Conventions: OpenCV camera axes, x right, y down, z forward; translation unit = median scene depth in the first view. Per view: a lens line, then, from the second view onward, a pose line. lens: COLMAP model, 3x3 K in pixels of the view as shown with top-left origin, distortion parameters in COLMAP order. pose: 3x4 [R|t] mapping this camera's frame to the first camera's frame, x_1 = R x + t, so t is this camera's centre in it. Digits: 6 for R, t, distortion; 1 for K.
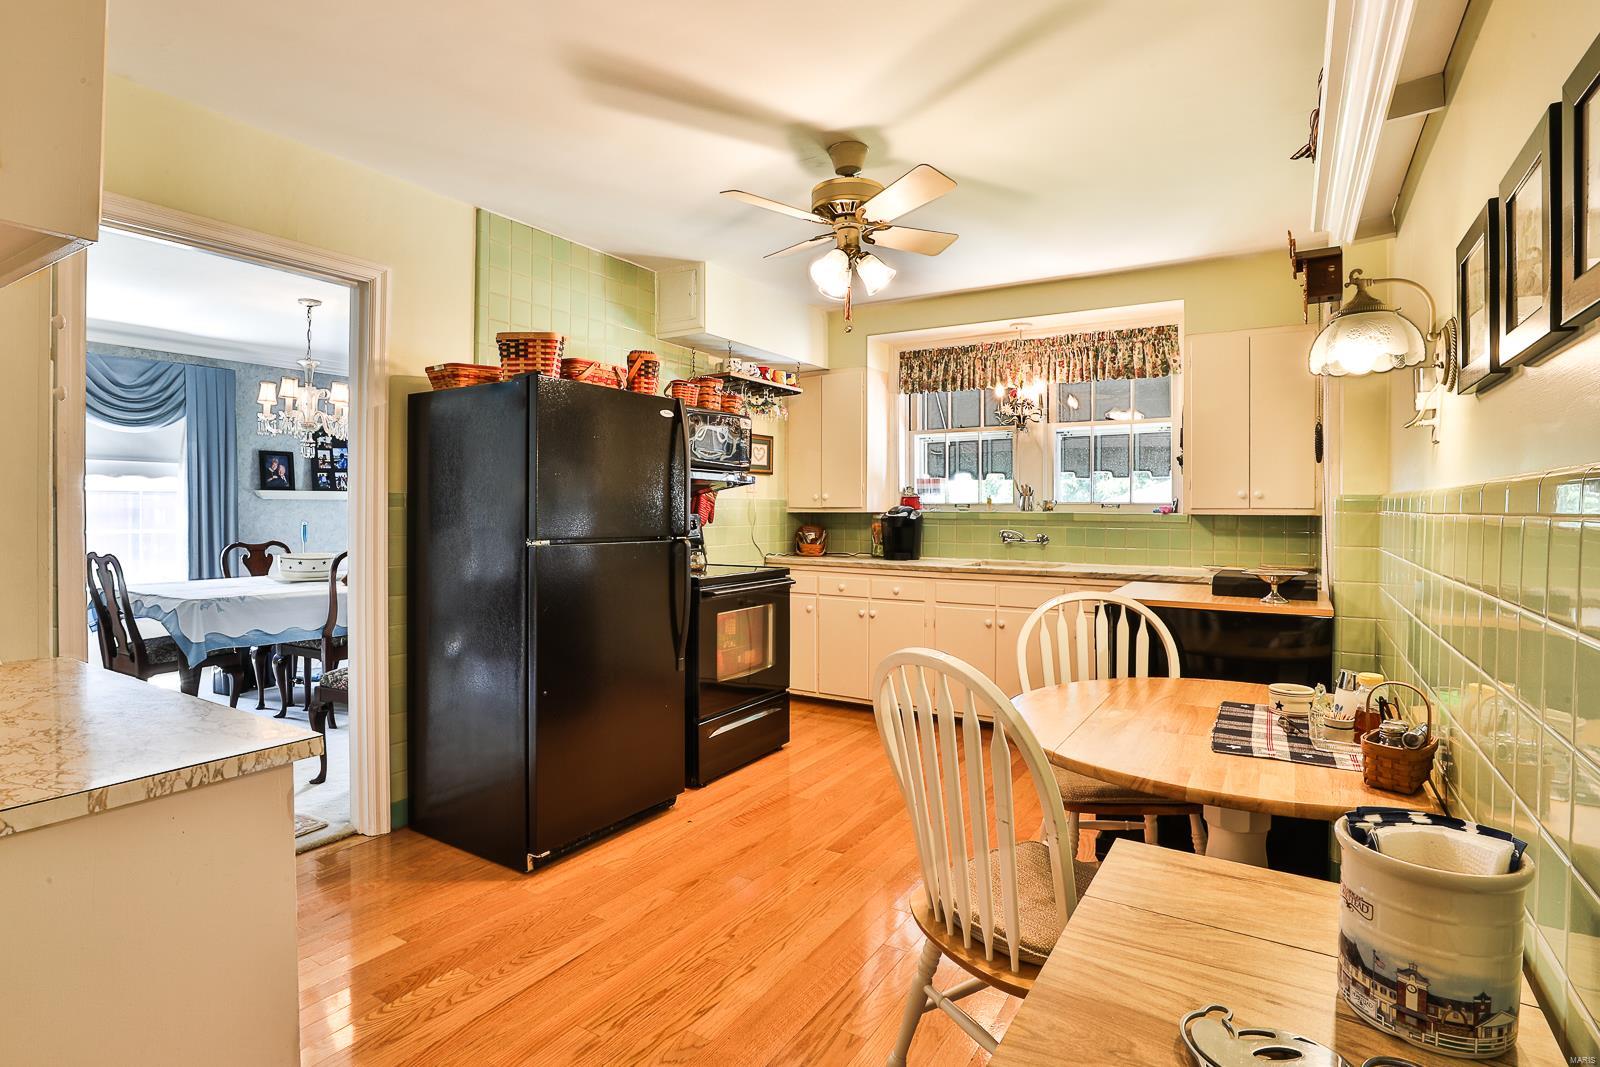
lens RADIAL K [[831.4, 0, 767.5], [0, 831.4, 503.2], [0, 0, 1]] dist [-0.000011, 0.000033]
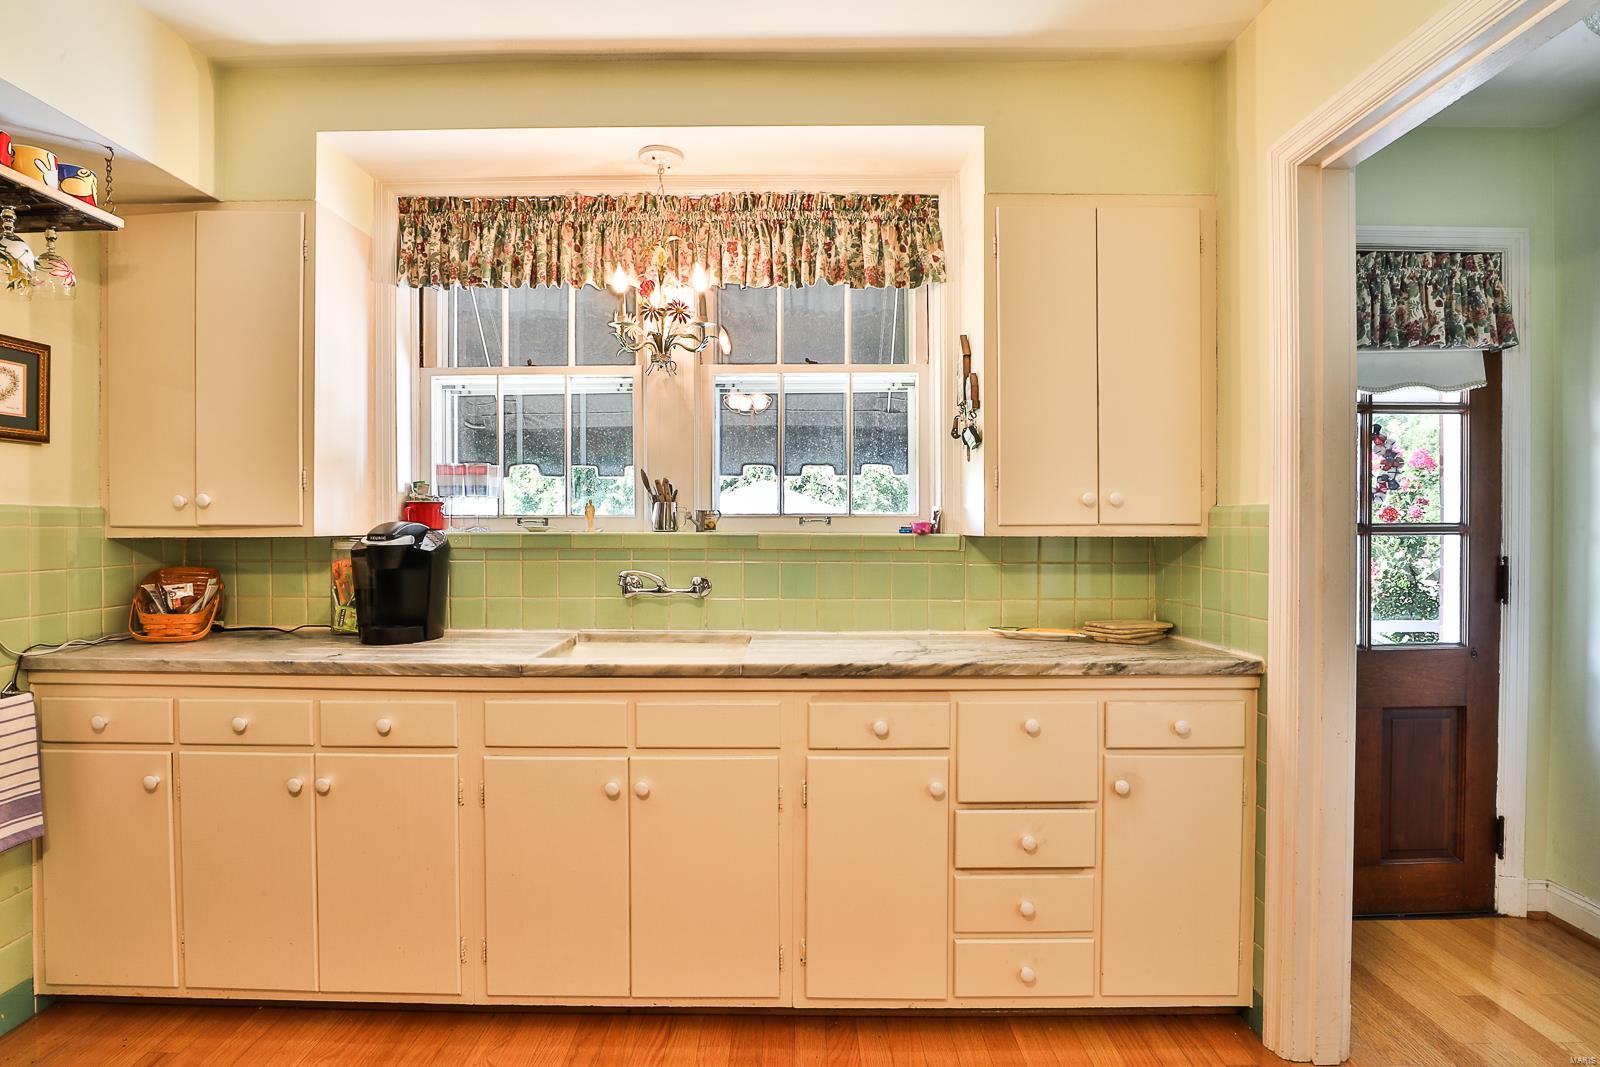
lens RADIAL K [[770.8, 0, 800.0], [0, 770.8, 533.5], [0, 0, 1]] dist [-0.052461, -0.000362]
pose [[0.821048, -0.014049, 0.570686, 0.104937], [0.000350, 0.999709, 0.024107, -0.000326], [-0.570859, -0.019593, 0.820814, 0.541228]]
